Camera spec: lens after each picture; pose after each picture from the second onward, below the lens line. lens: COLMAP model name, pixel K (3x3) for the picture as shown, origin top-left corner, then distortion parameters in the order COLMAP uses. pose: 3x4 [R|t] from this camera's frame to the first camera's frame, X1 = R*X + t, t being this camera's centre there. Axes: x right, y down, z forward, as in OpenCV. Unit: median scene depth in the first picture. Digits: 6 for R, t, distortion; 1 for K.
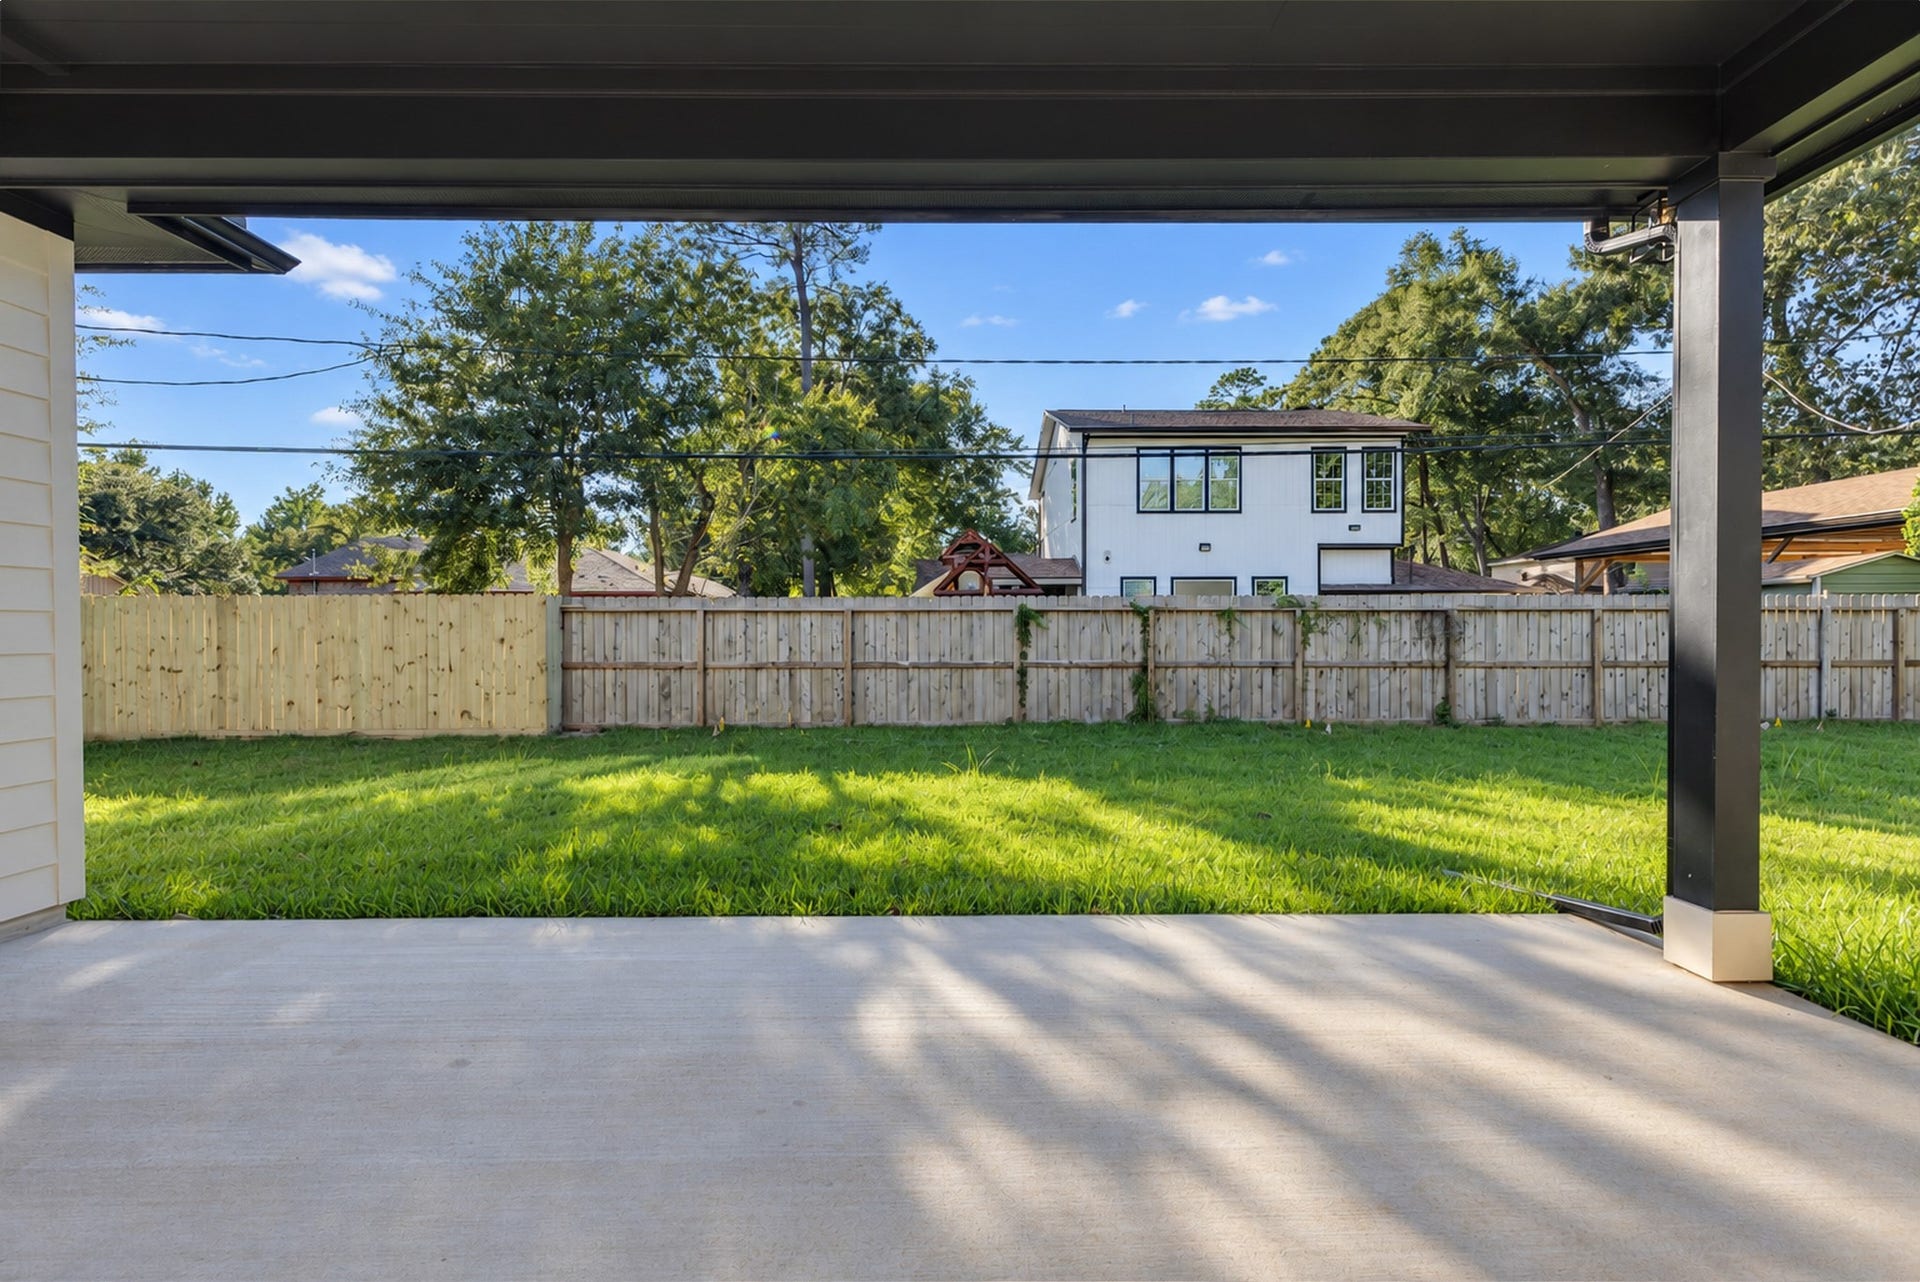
lens RADIAL K [[831.8, 0, 956.3], [0, 831.8, 642.2], [0, 0, 1]] dist [0.008902, -0.000225]
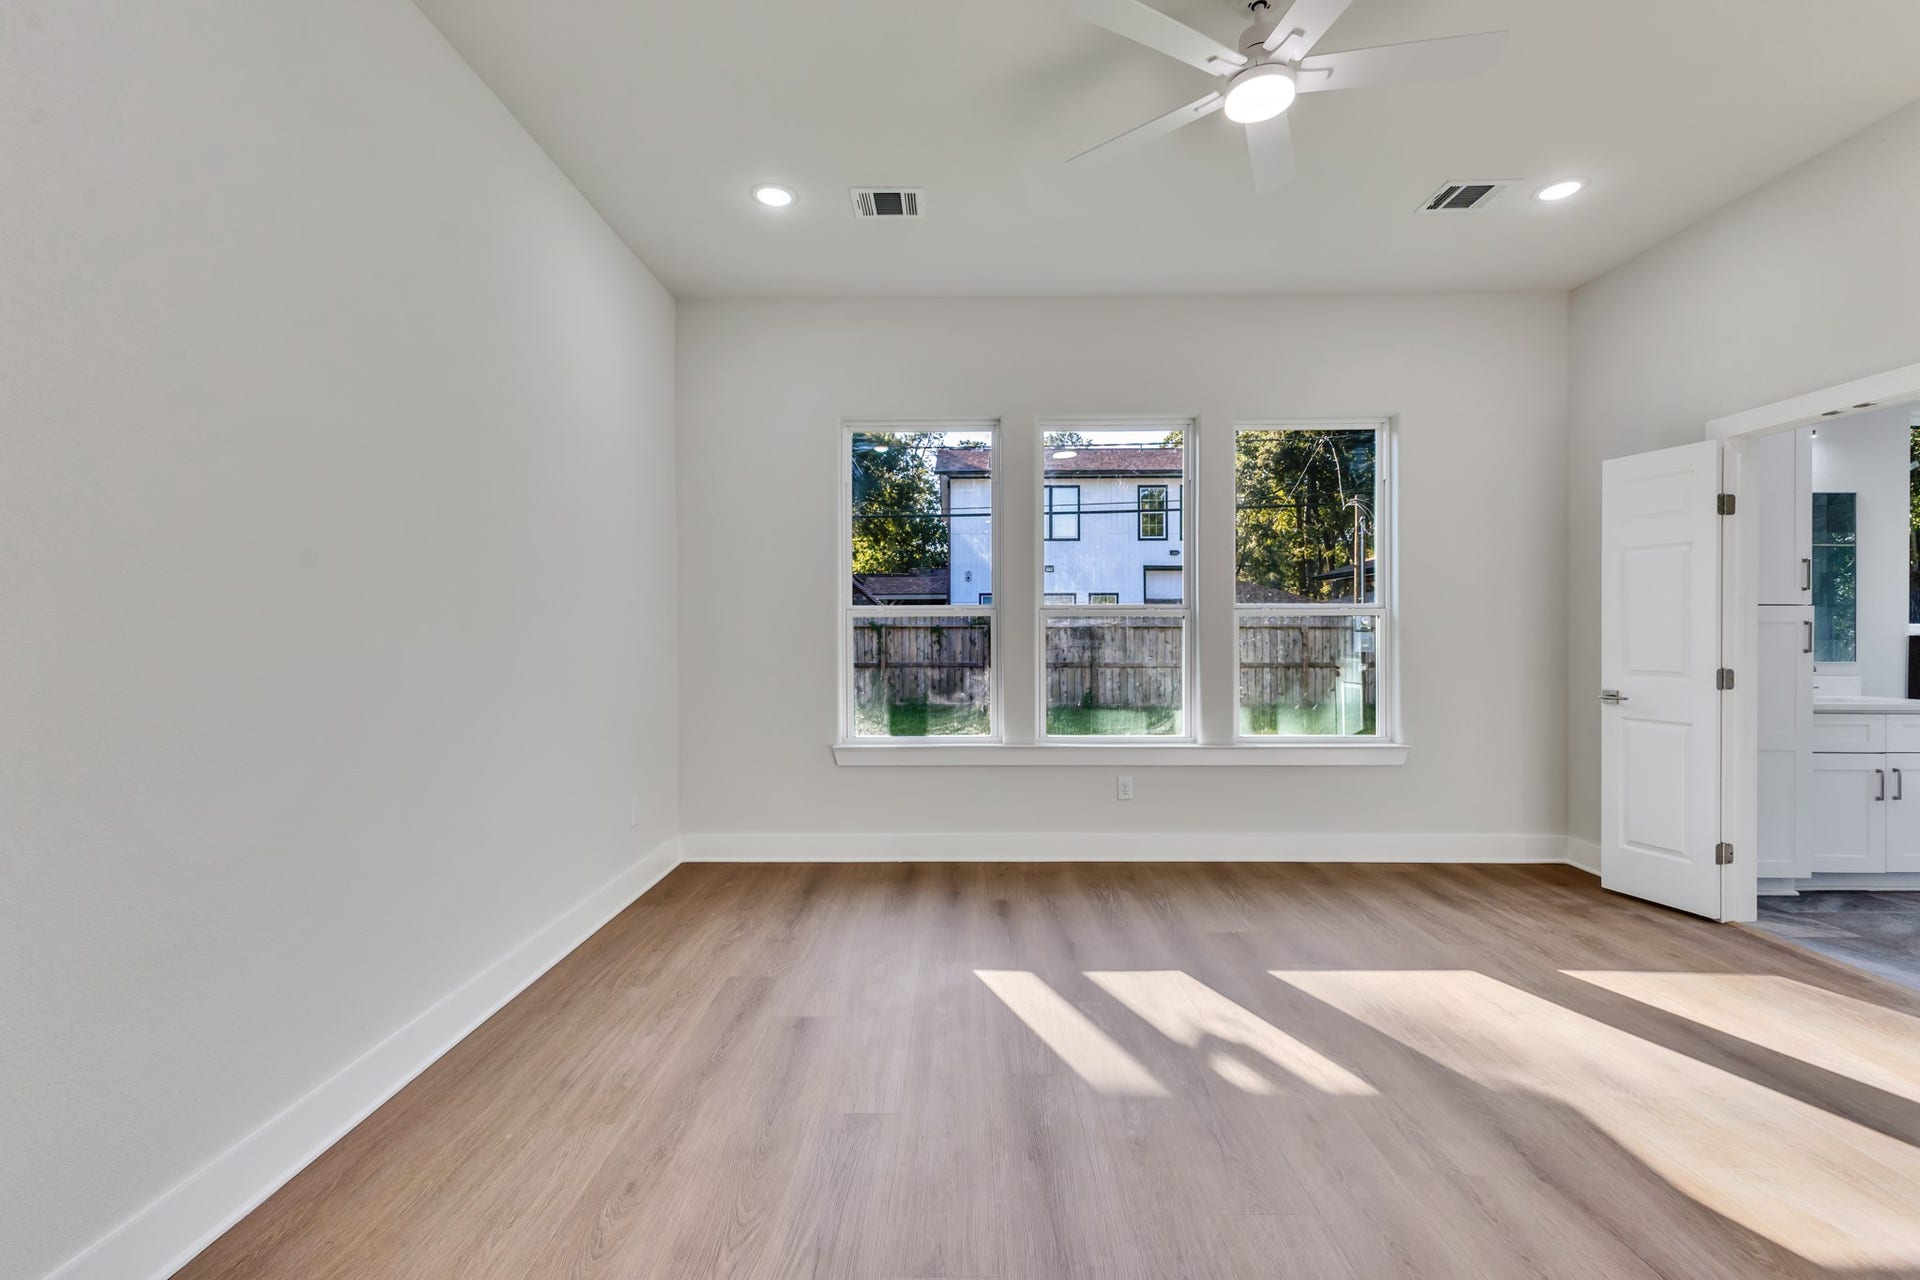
lens RADIAL K [[831.8, 0, 956.3], [0, 831.8, 641.2], [0, 0, 1]] dist [0.008902, -0.000225]
pose [[0.999826, 0.000355, -0.018653, 0.381421], [-0.000406, 0.999996, -0.002761, -0.010128], [0.018652, 0.002769, 0.999822, -0.438240]]
